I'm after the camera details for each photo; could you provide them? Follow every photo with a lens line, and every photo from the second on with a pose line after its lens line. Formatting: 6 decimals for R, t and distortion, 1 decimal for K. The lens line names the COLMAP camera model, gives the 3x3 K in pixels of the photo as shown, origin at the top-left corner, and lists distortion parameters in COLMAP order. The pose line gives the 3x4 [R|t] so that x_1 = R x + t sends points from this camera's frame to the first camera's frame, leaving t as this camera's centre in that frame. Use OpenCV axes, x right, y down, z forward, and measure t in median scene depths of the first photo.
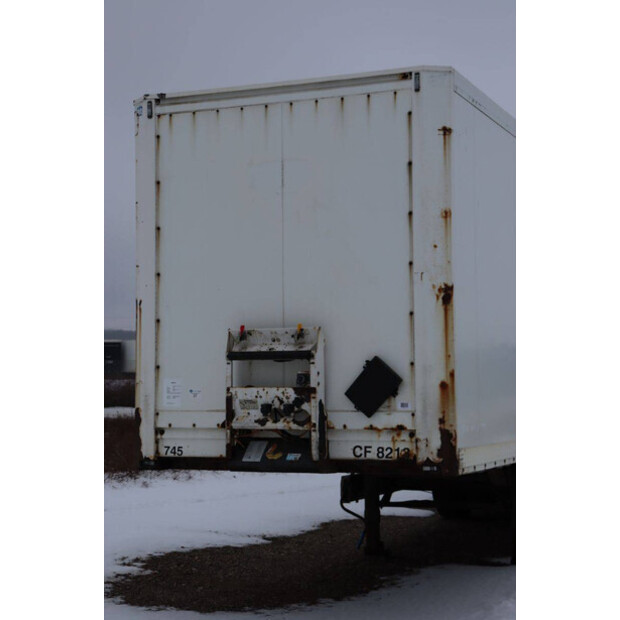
lens RADIAL K [[1300.7, 0, 311.7], [0, 1300.7, 310.0], [0, 0, 1]] dist [0.291687, 0.000000]
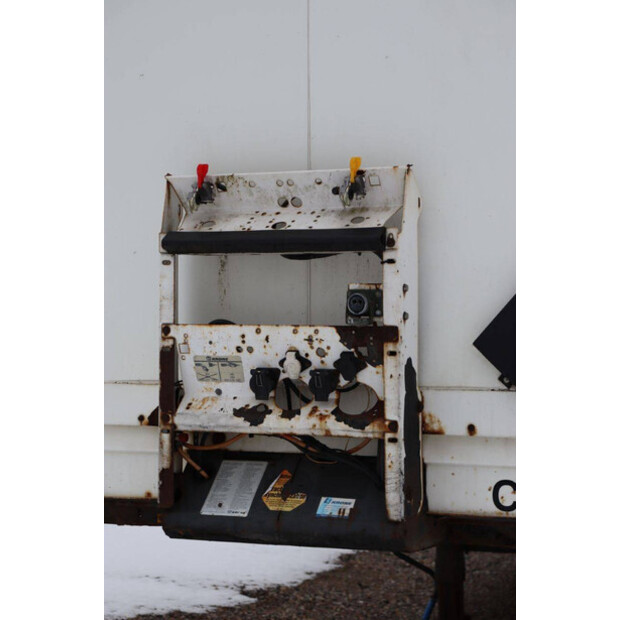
lens RADIAL K [[1470.2, 0, 310.3], [0, 1470.2, 310.9], [0, 0, 1]] dist [0.425490, 0.000000]
pose [[0.999847, 0.006939, 0.016061, -0.028453], [-0.007756, 0.998650, 0.051352, 0.032805], [-0.015683, -0.051469, 0.998551, 0.566096]]
